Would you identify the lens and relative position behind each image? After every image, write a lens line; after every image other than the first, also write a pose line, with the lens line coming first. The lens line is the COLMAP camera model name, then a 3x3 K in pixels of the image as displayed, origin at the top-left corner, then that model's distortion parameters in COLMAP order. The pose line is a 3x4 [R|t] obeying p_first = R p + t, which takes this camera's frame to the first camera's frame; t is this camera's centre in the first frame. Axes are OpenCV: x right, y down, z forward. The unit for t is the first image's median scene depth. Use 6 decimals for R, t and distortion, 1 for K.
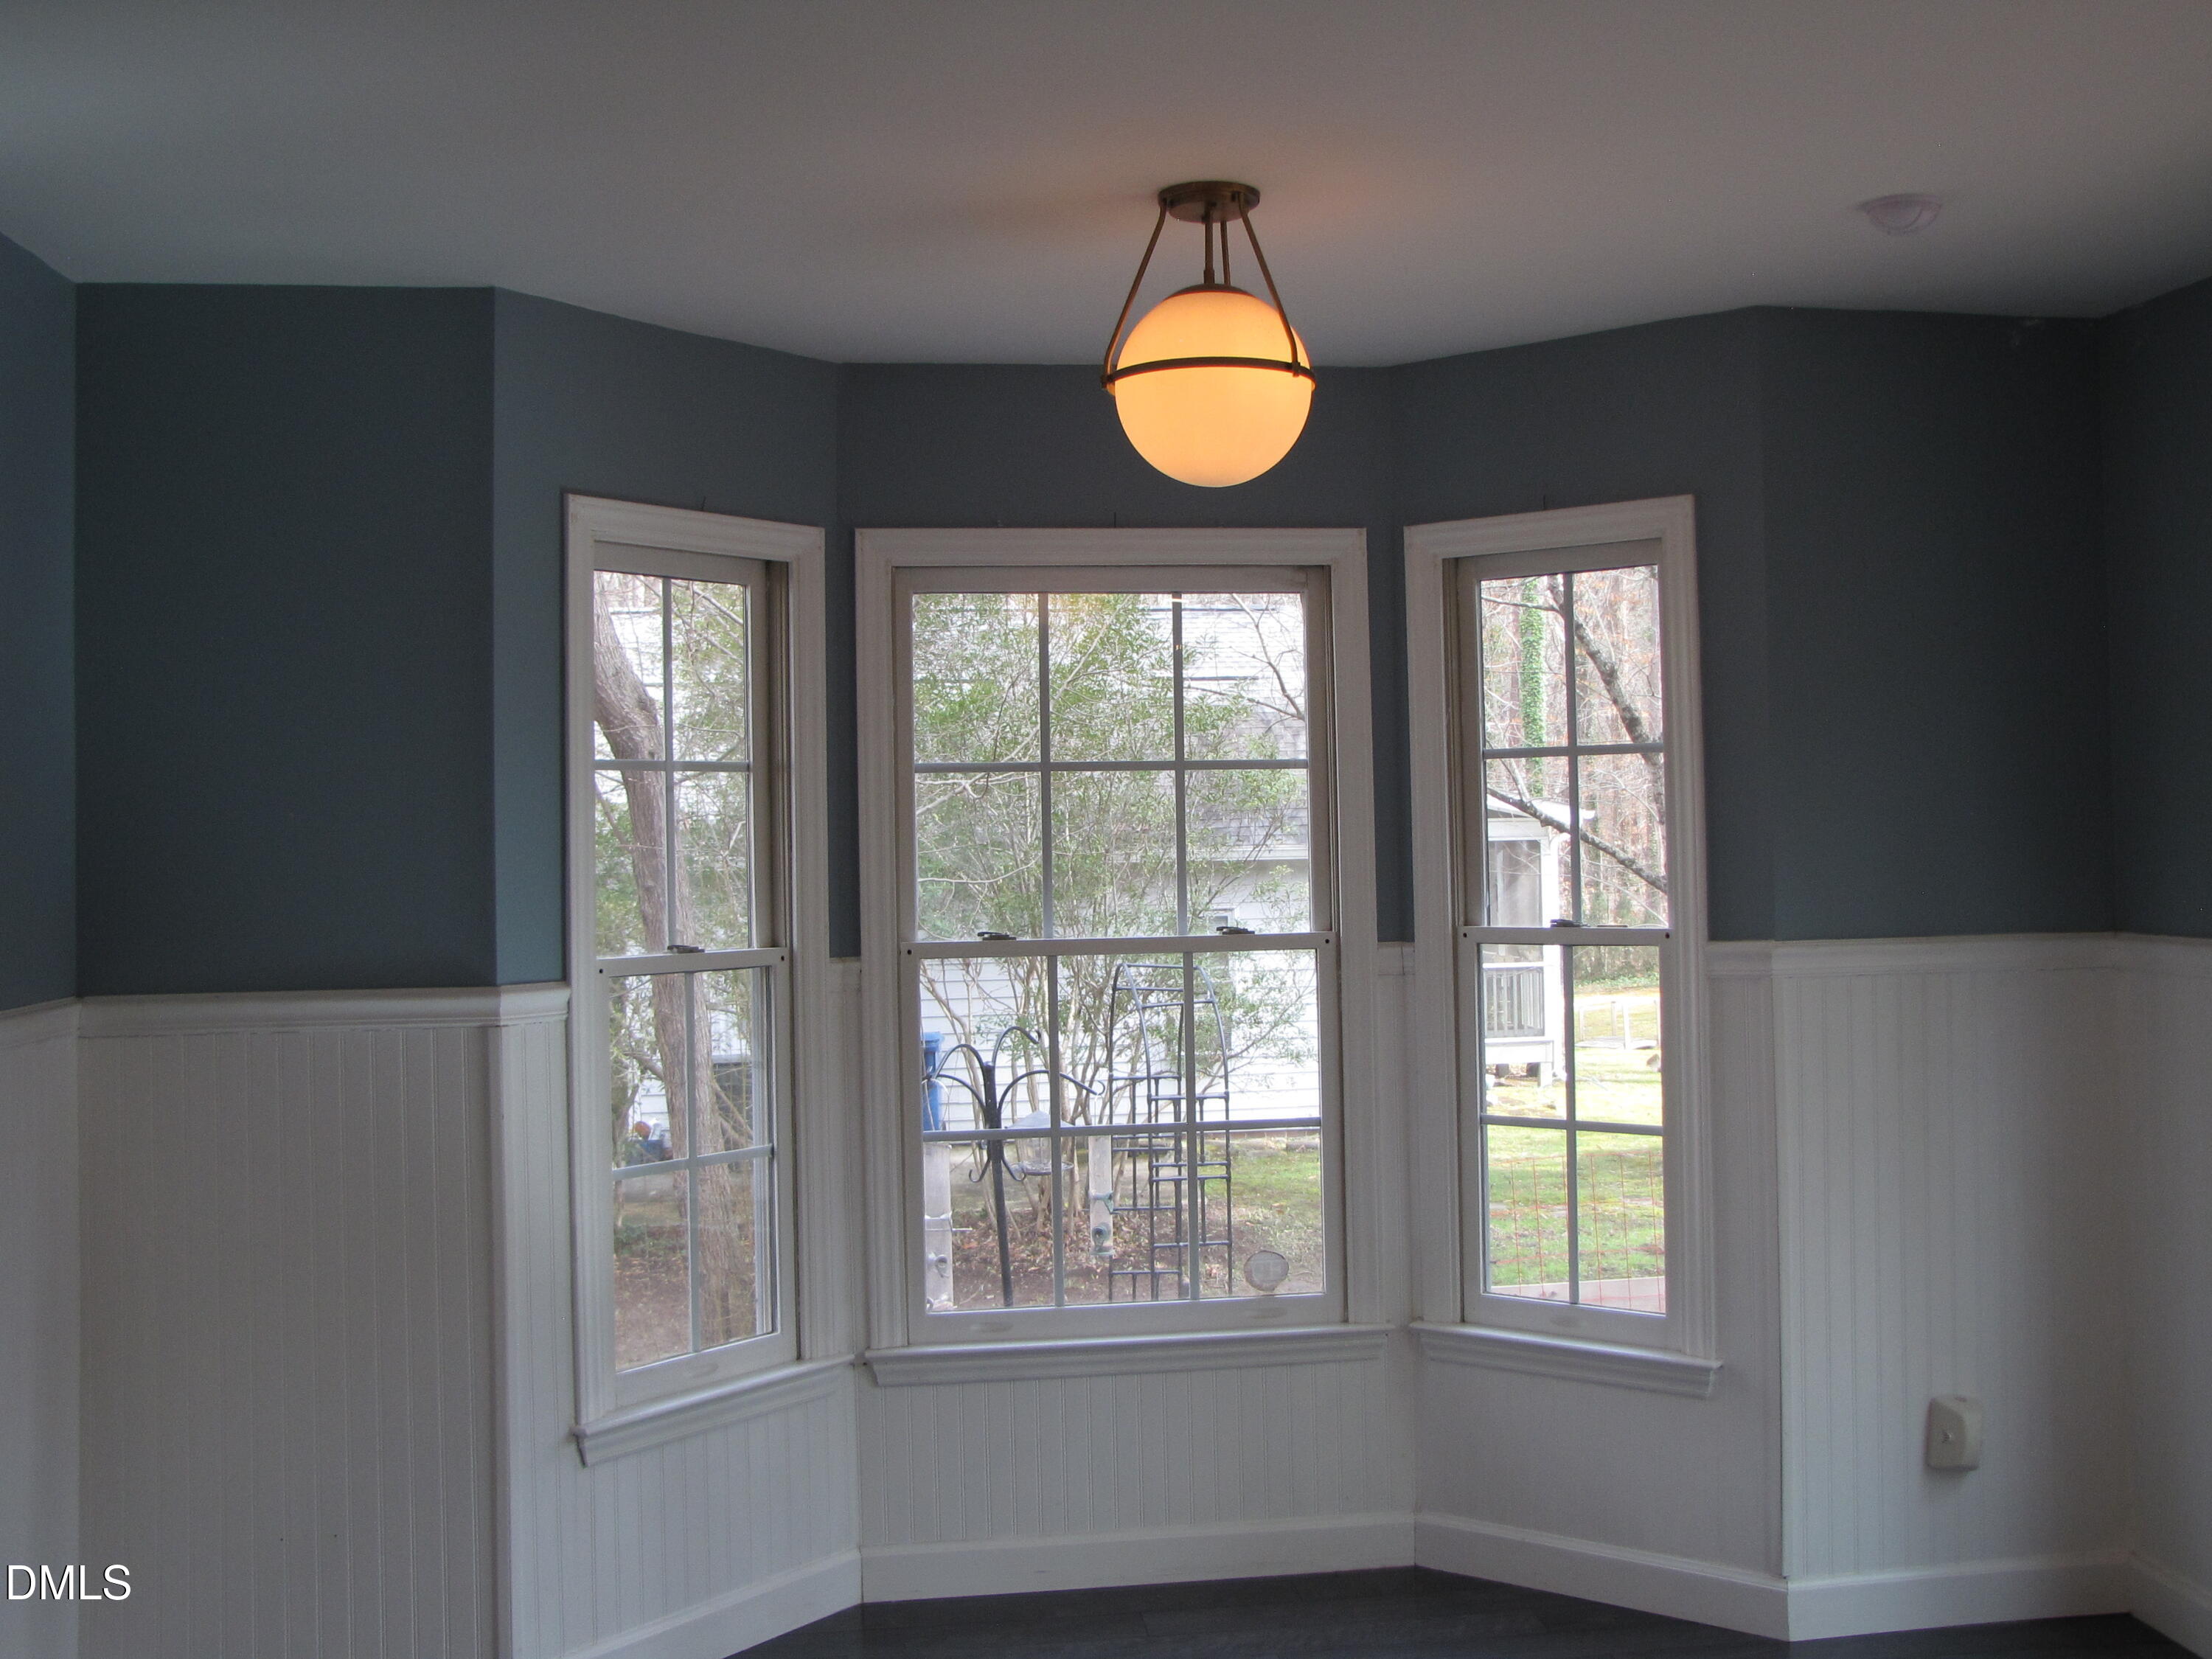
lens RADIAL K [[2212.1, 0, 1107.7], [0, 2212.1, 816.7], [0, 0, 1]] dist [-0.088748, 0.000000]
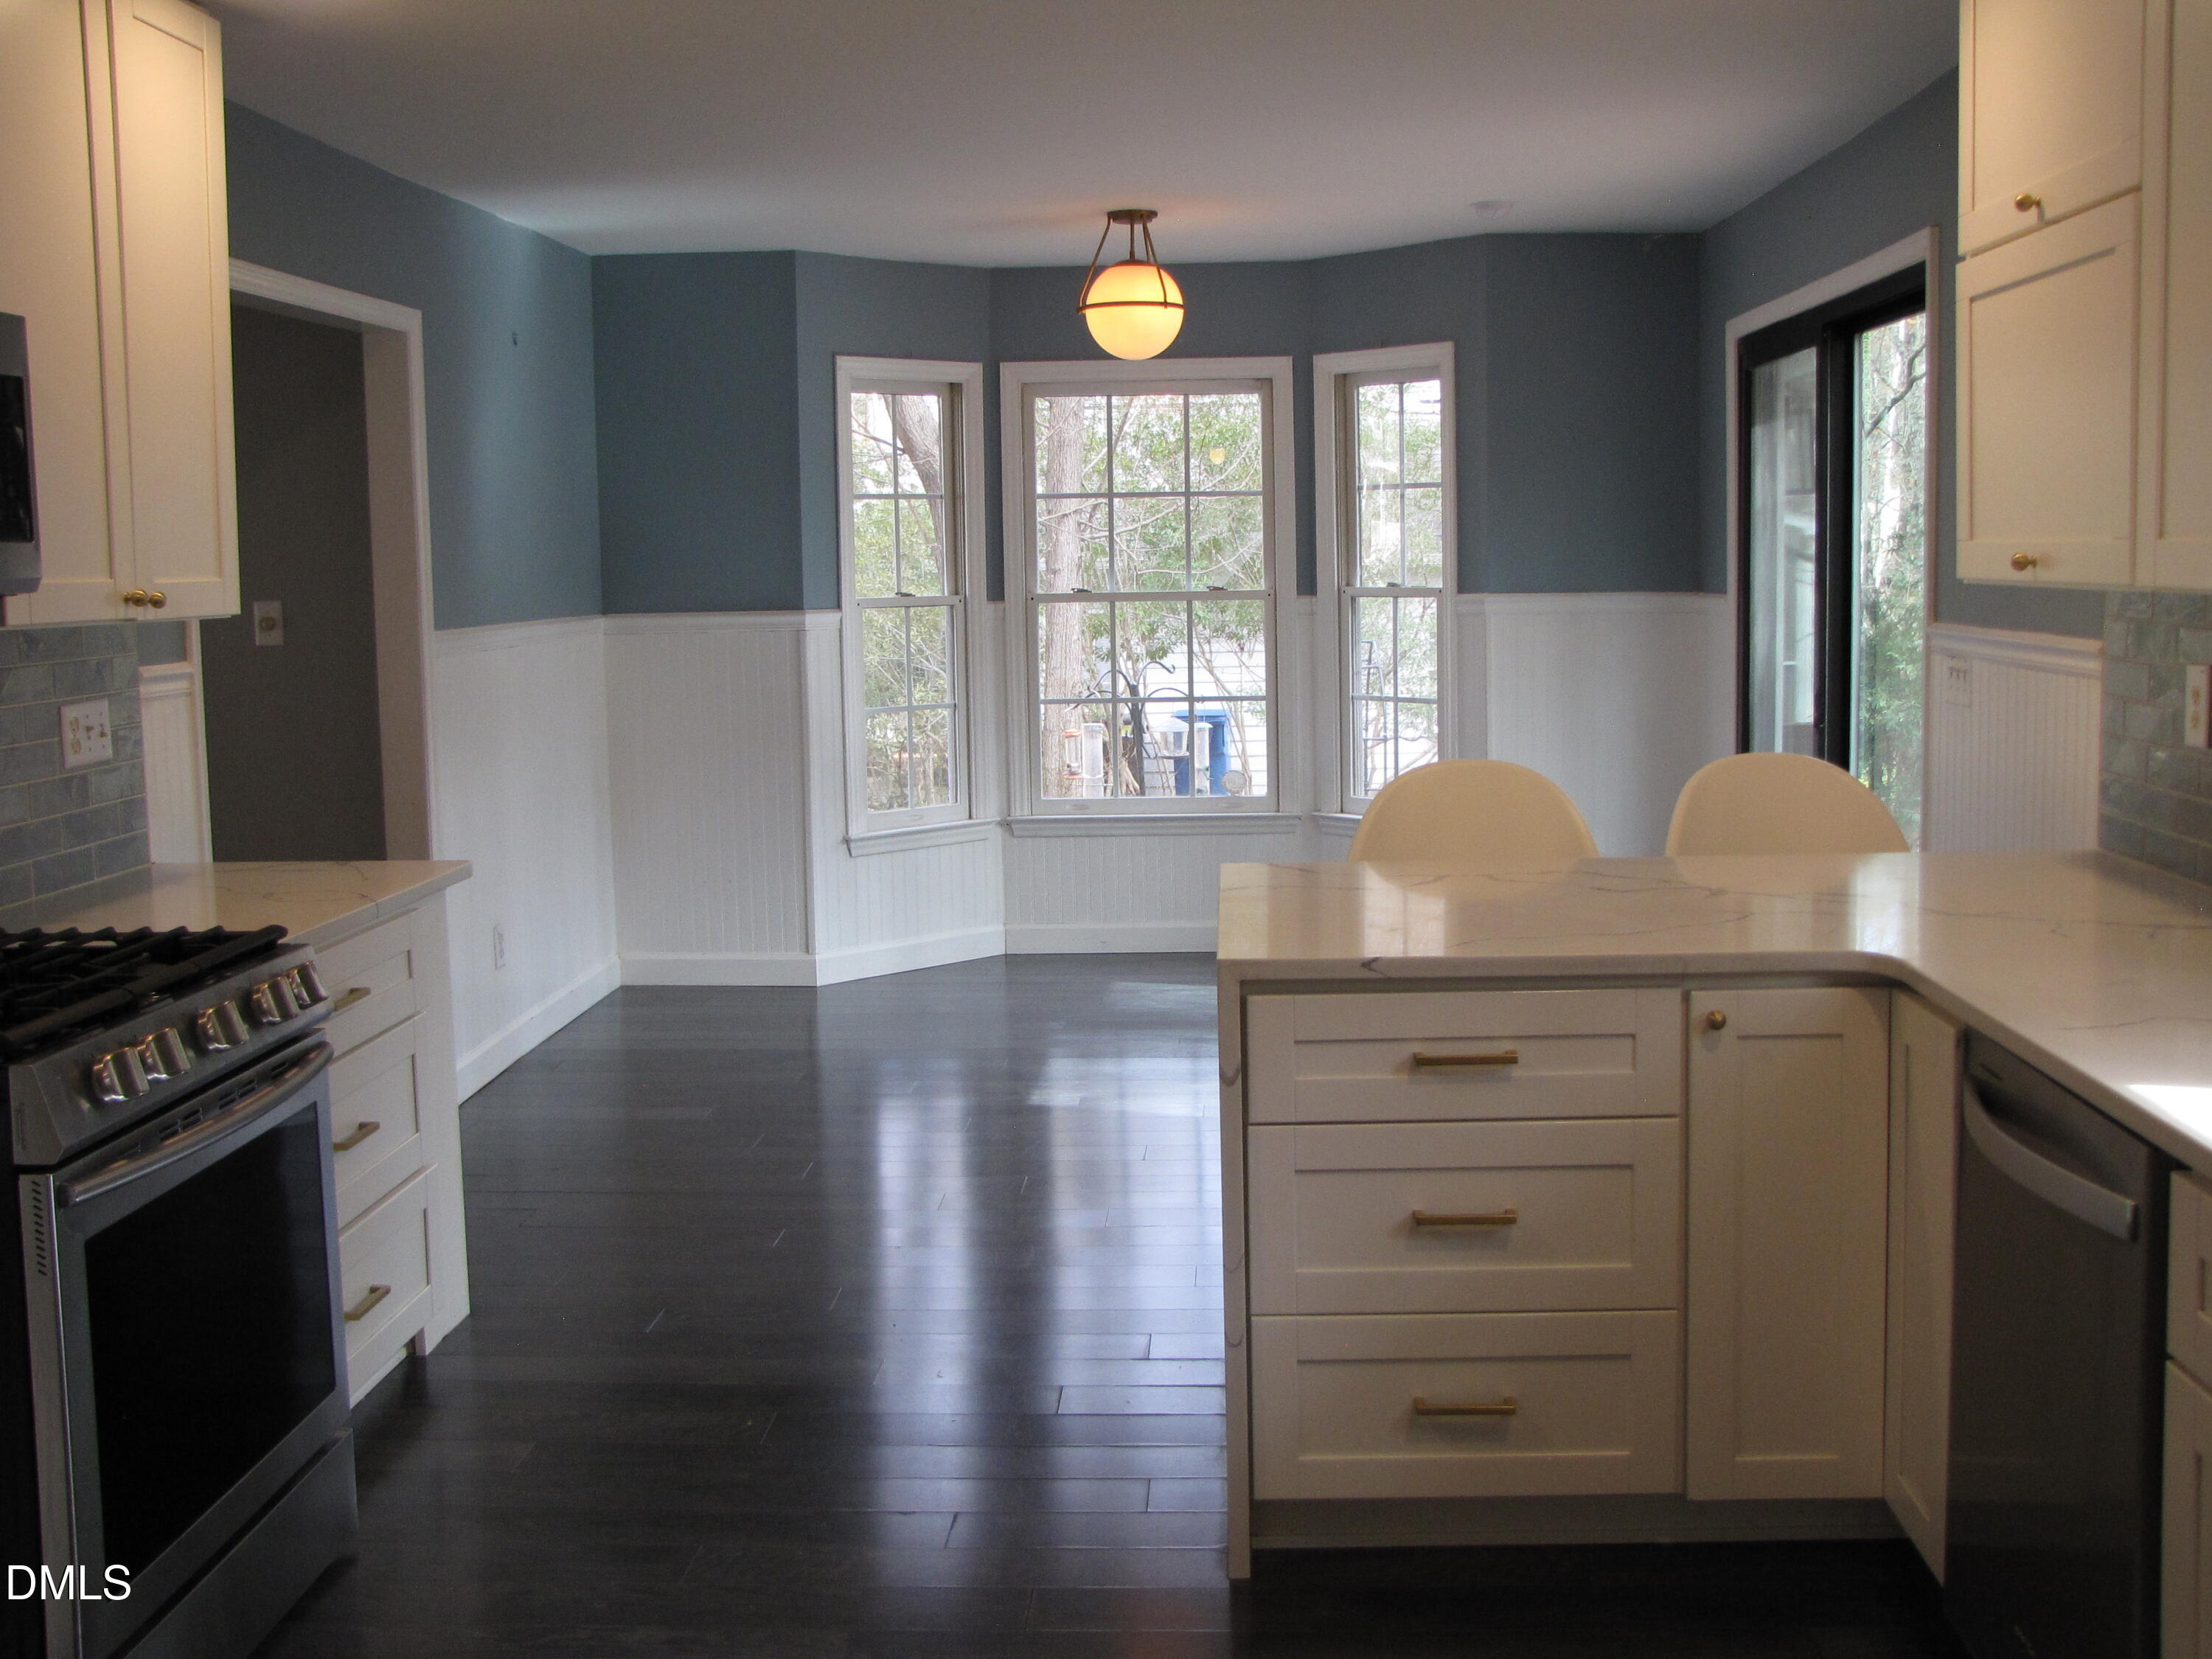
lens RADIAL K [[2212.1, 0, 1111.3], [0, 2212.1, 830.5], [0, 0, 1]] dist [-0.088748, 0.000000]
pose [[0.985677, 0.022824, -0.167092, 0.289041], [0.000289, 0.990569, 0.137014, 0.001300], [0.168643, -0.135099, 0.976375, -0.804121]]
